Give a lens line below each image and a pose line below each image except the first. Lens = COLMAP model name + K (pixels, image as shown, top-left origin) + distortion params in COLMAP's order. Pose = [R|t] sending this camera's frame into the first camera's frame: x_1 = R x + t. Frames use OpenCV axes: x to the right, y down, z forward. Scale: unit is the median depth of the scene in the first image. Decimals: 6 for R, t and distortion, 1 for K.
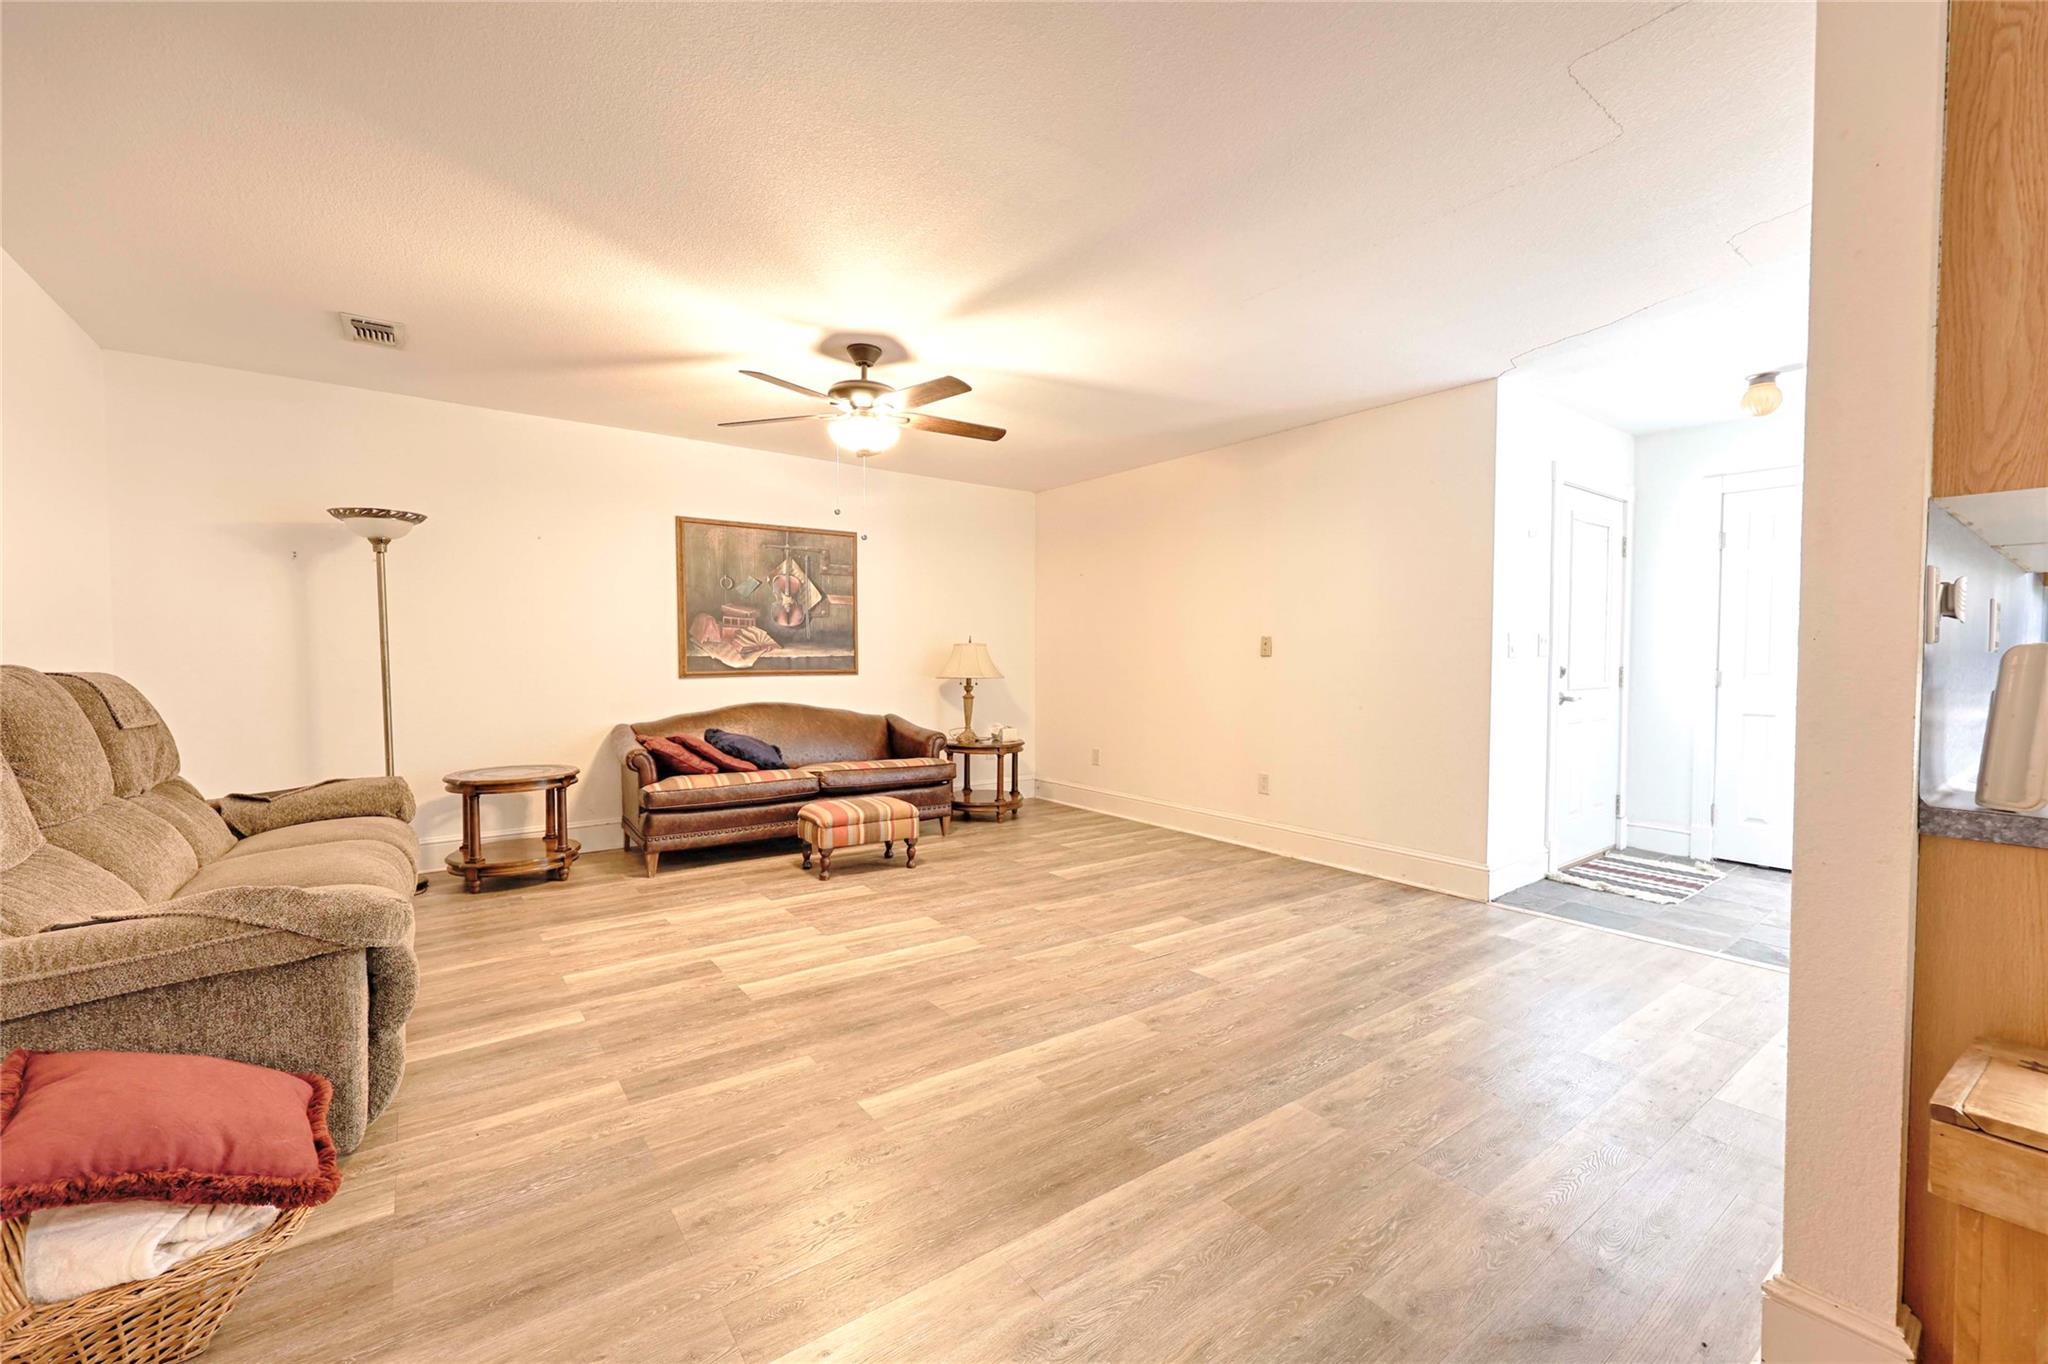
lens RADIAL K [[834.1, 0, 1027.3], [0, 834.1, 679.8], [0, 0, 1]] dist [-0.001424, -0.000144]
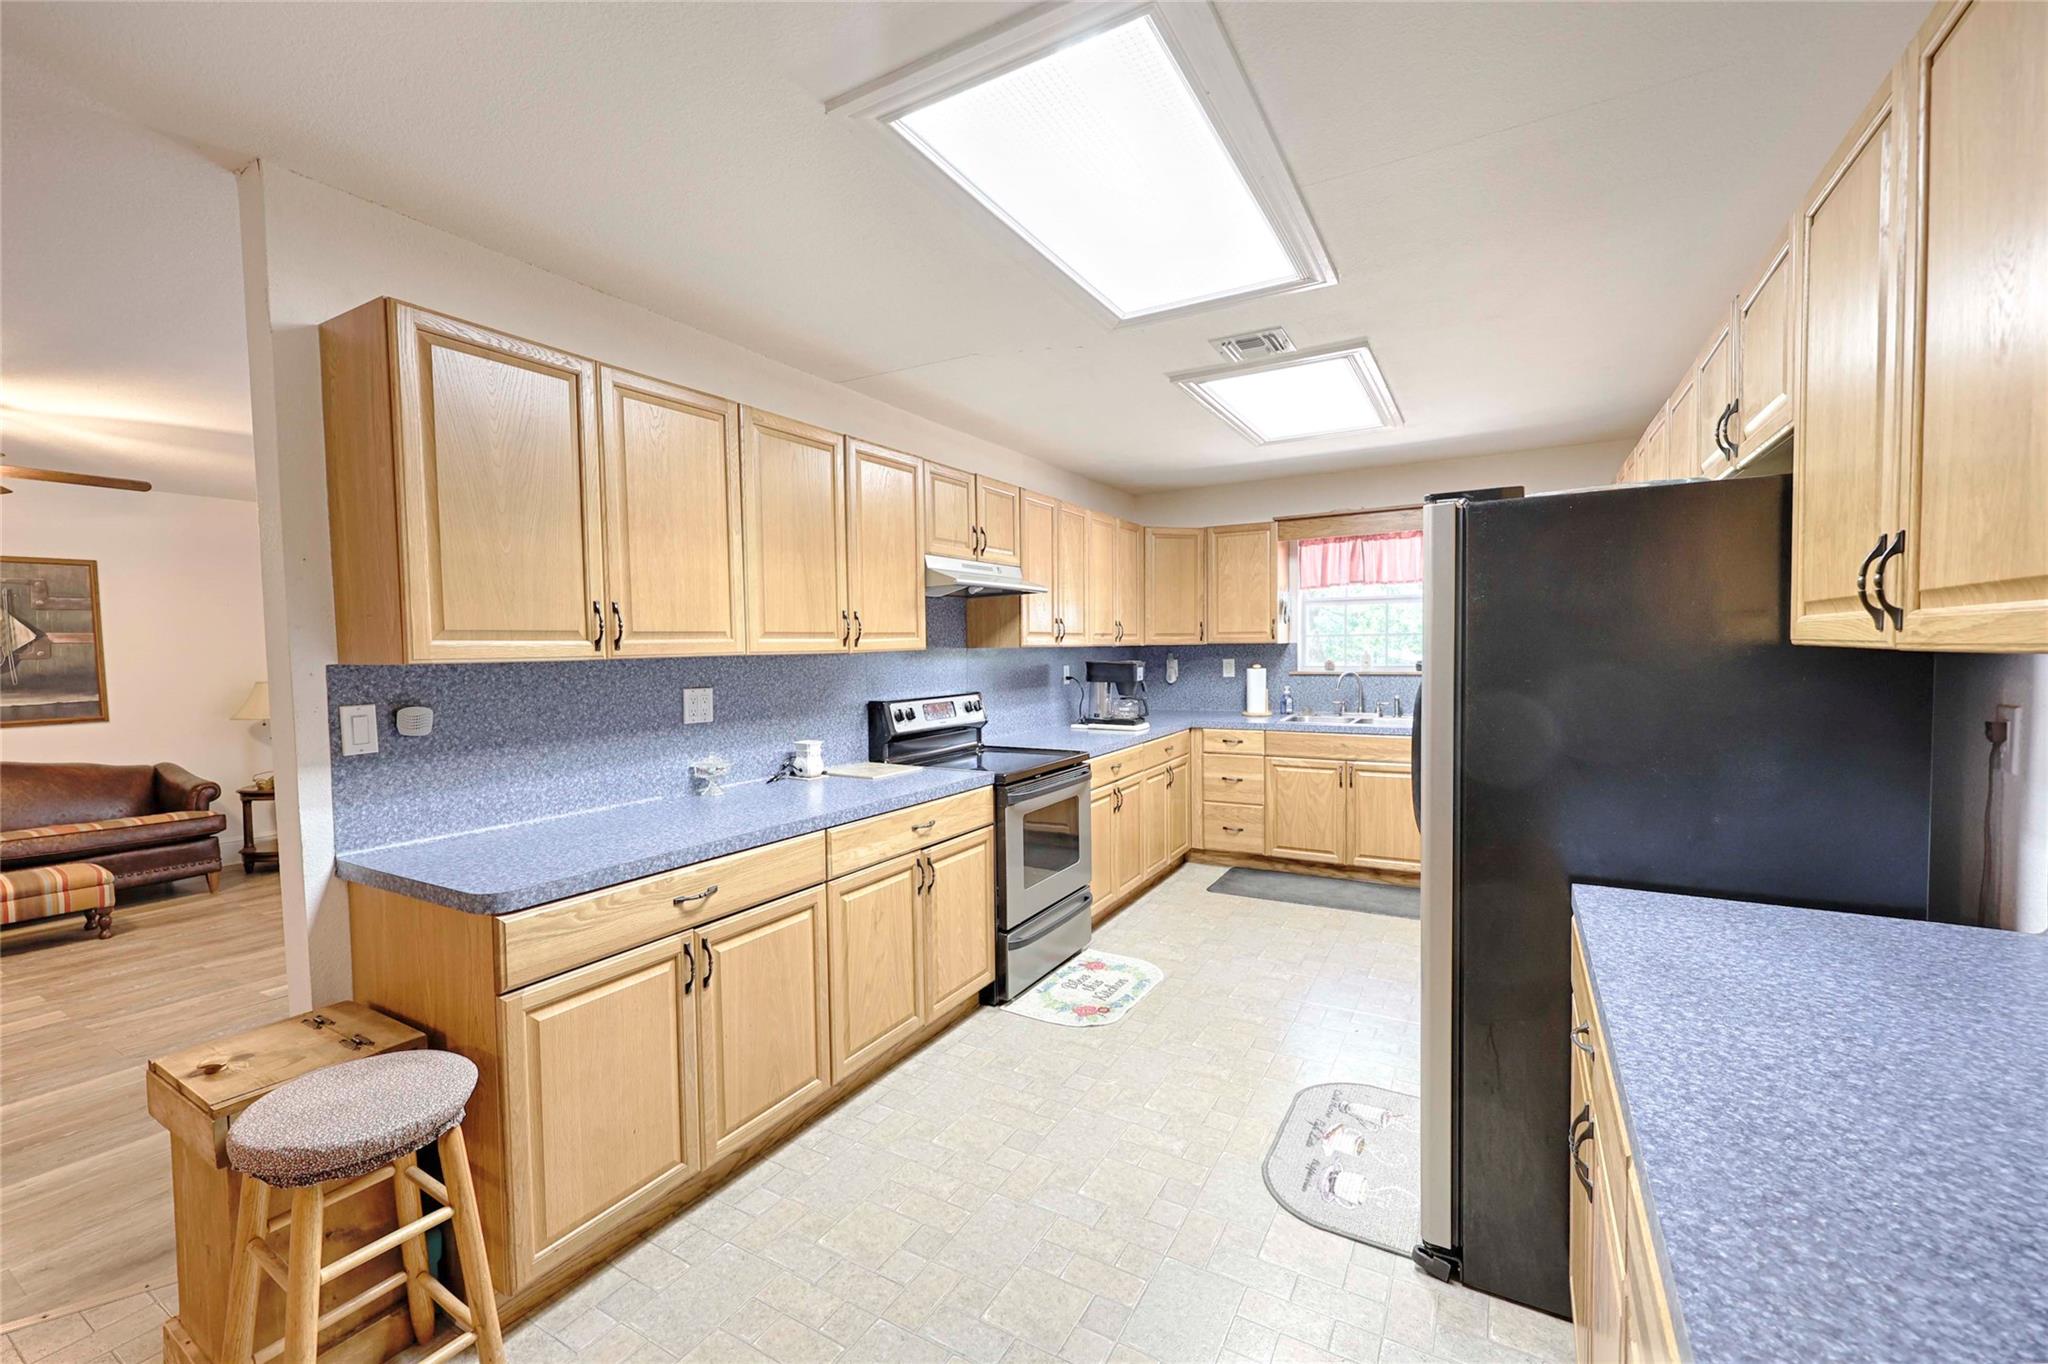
lens RADIAL K [[834.1, 0, 1021.9], [0, 834.1, 683.2], [0, 0, 1]] dist [-0.001424, -0.000144]
pose [[0.918004, -0.033895, 0.395120, 0.352166], [0.028500, 0.999403, 0.019517, -0.037697], [-0.395545, -0.006656, 0.918422, -0.201383]]
